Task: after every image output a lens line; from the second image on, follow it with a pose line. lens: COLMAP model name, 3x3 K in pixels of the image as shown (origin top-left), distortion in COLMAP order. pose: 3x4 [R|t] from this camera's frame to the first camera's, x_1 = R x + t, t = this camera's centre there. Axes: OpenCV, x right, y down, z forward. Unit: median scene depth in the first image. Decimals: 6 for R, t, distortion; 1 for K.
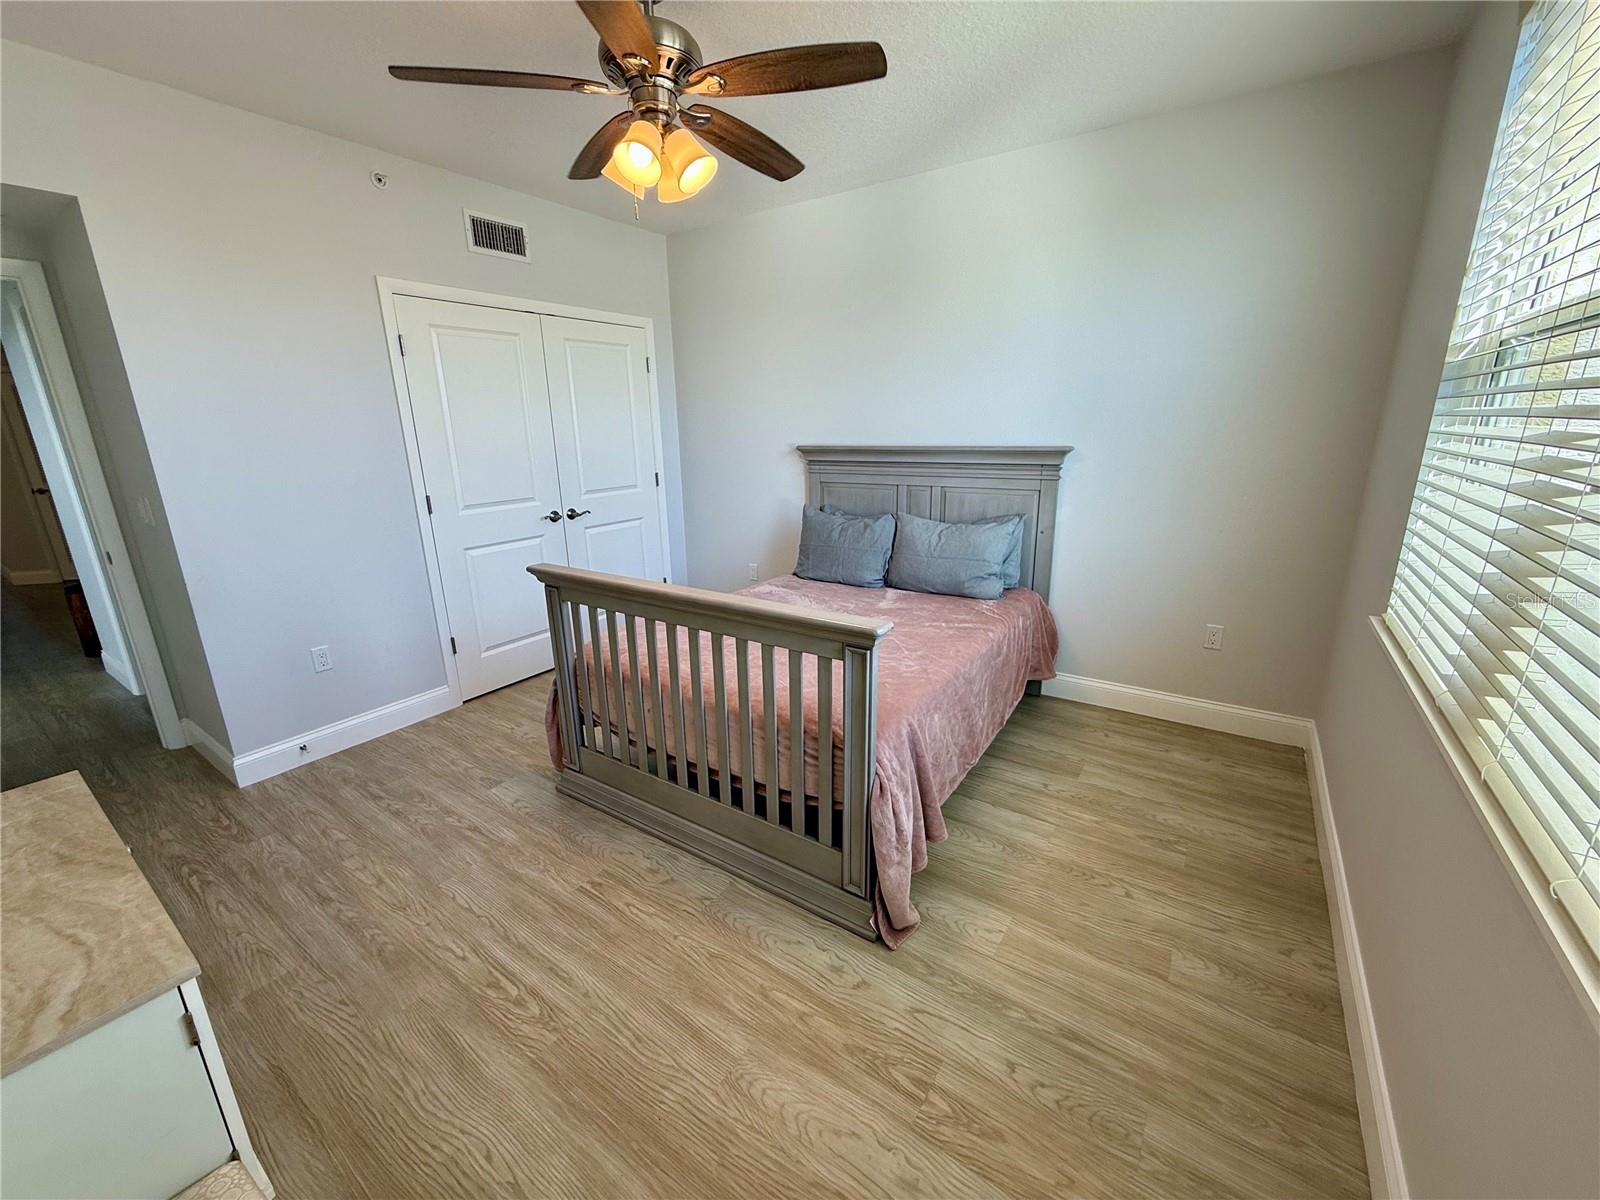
lens RADIAL K [[641.0, 0, 787.9], [0, 641.0, 600.6], [0, 0, 1]] dist [0.000106, -0.001213]
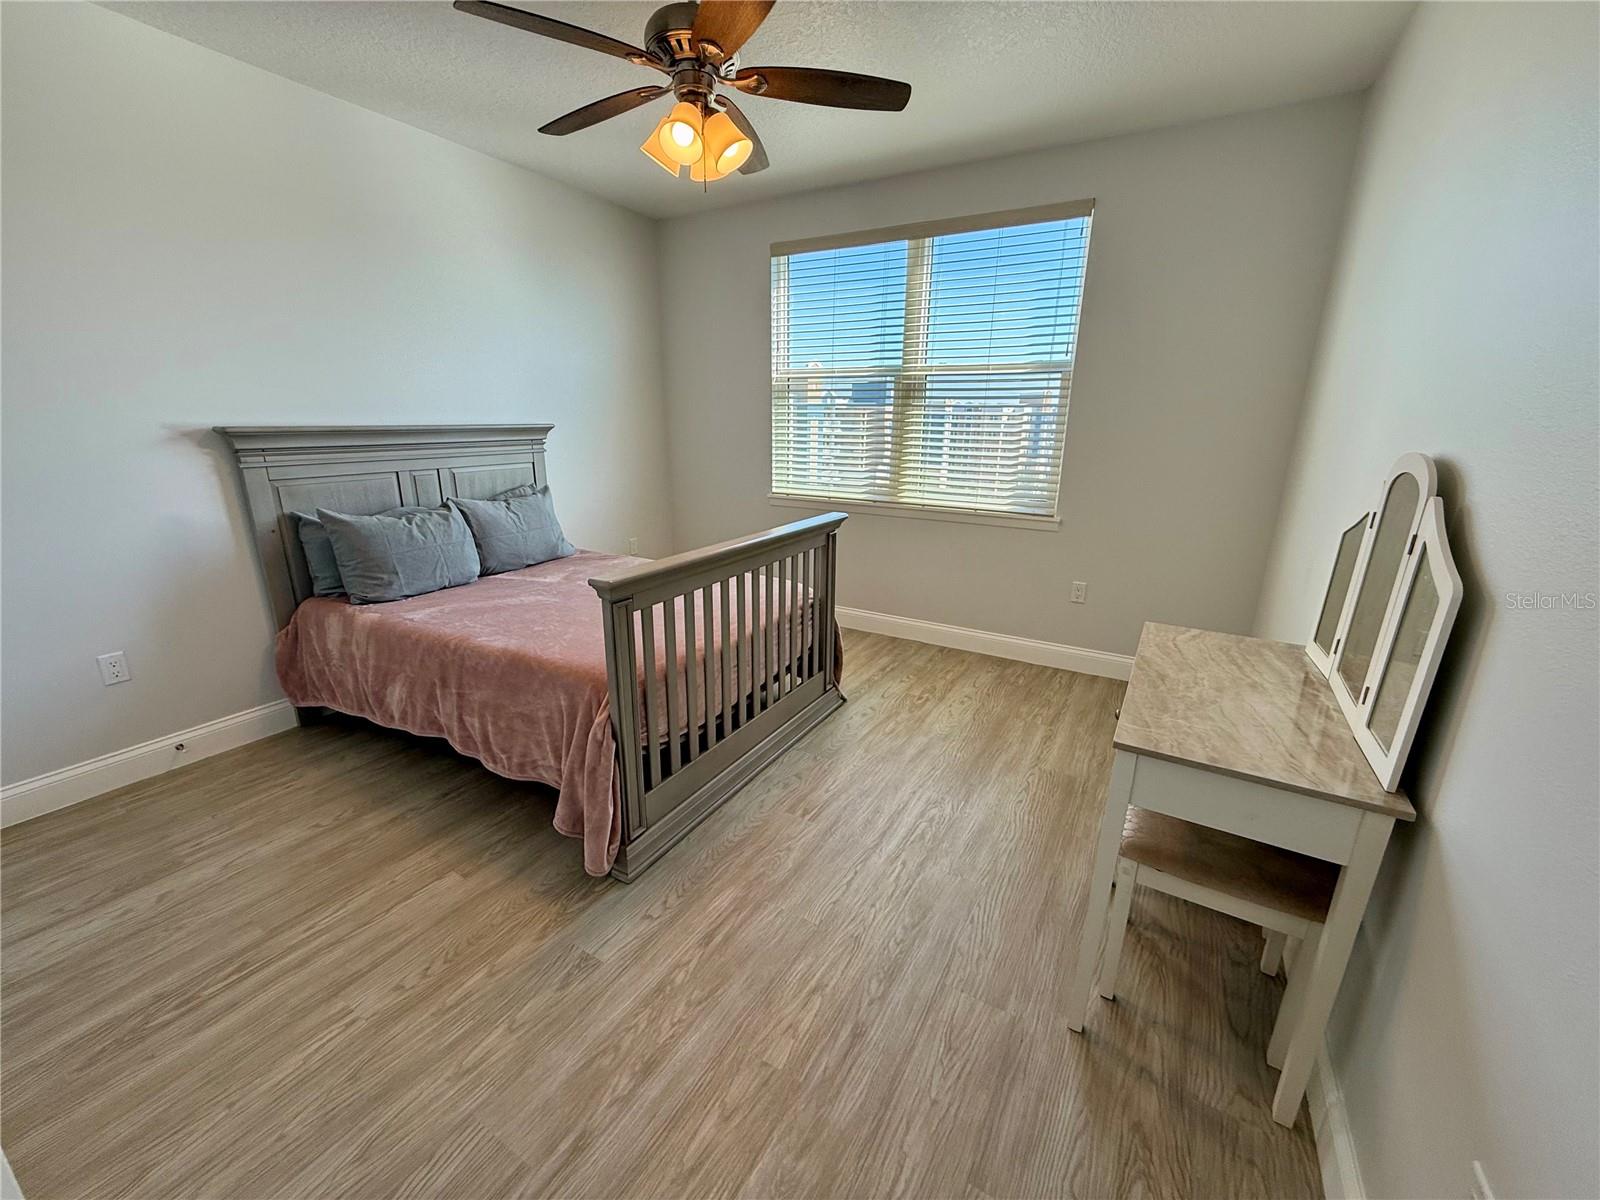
lens RADIAL K [[641.0, 0, 805.4], [0, 641.0, 600.0], [0, 0, 1]] dist [0.000106, -0.001213]
pose [[-0.088935, -0.258798, 0.961829, -1.146535], [0.259159, 0.926383, 0.273224, -0.178150], [-0.961731, 0.273566, -0.015318, 0.831117]]
